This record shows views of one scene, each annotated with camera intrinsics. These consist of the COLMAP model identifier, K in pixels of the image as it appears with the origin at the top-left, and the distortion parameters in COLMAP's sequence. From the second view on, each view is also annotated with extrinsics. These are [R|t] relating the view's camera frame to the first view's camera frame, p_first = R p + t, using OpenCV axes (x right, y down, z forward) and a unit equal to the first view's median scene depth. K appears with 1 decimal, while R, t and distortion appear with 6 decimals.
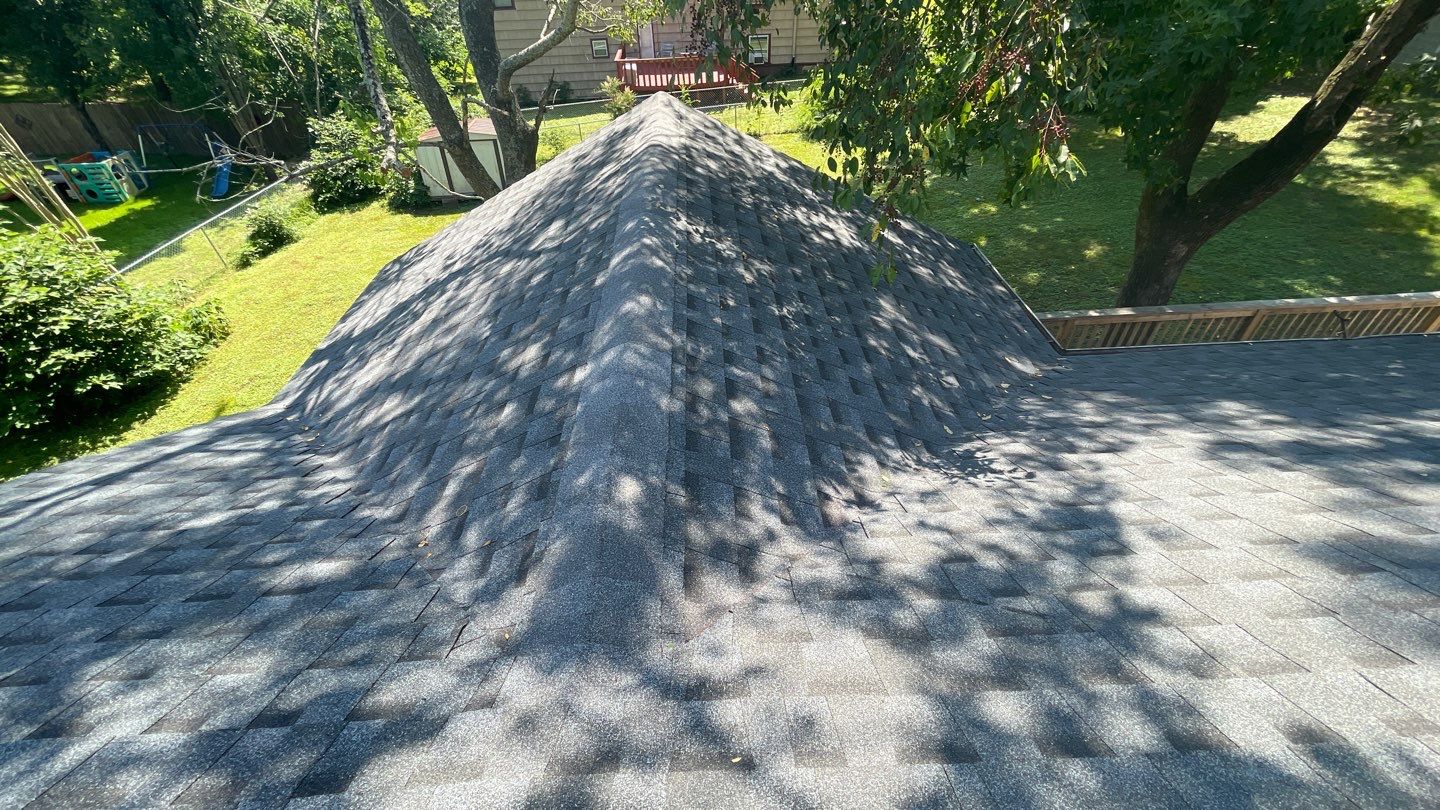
lens RADIAL K [[594.1, 0, 720.0], [0, 594.1, 405.0], [0, 0, 1]] dist [0.012957, -0.000229]
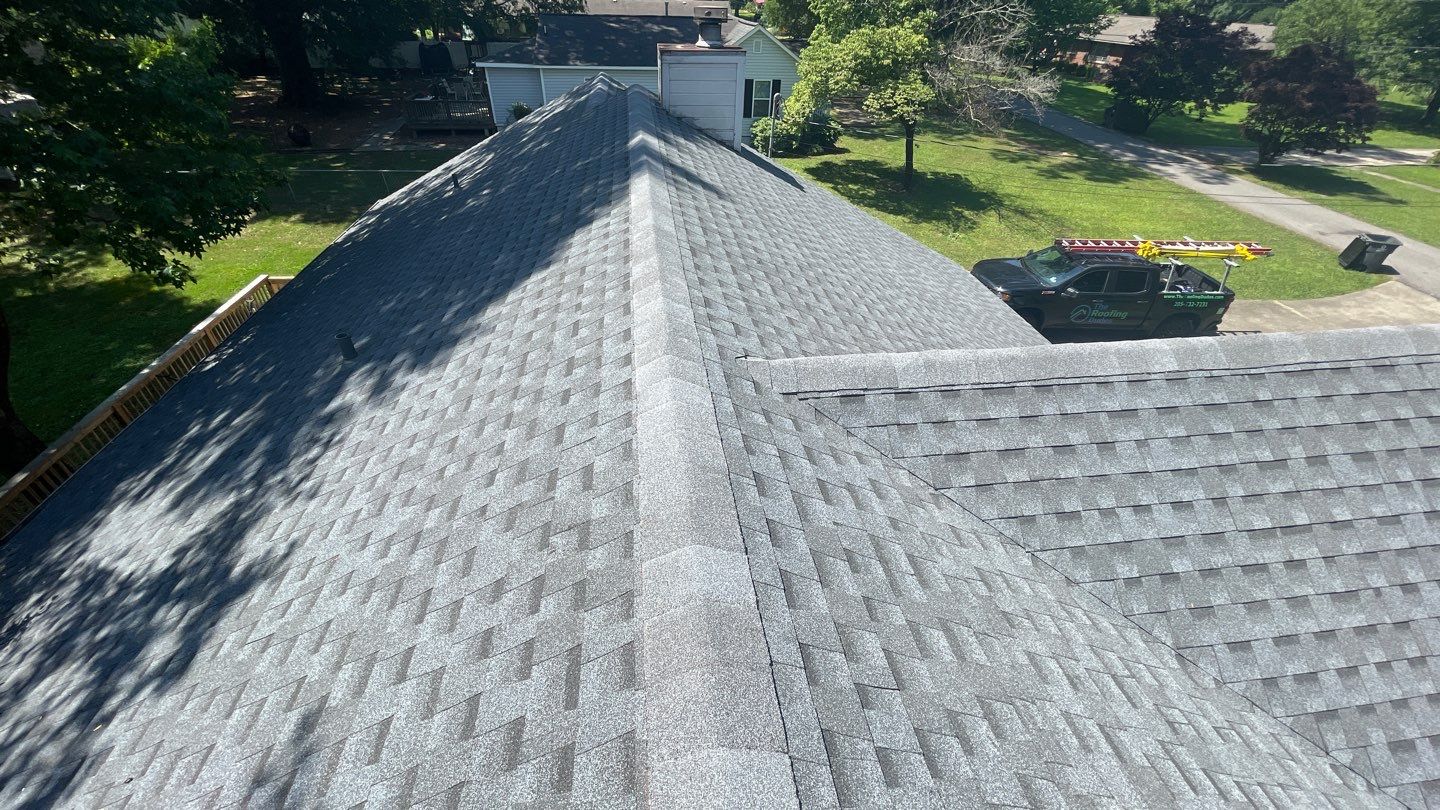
lens RADIAL K [[594.1, 0, 720.0], [0, 594.1, 405.0], [0, 0, 1]] dist [0.012957, -0.000229]
pose [[-0.056064, -0.578236, 0.813941, -0.566302], [0.638260, 0.606138, 0.474574, 0.154357], [-0.767776, 0.546113, 0.335083, -1.128298]]
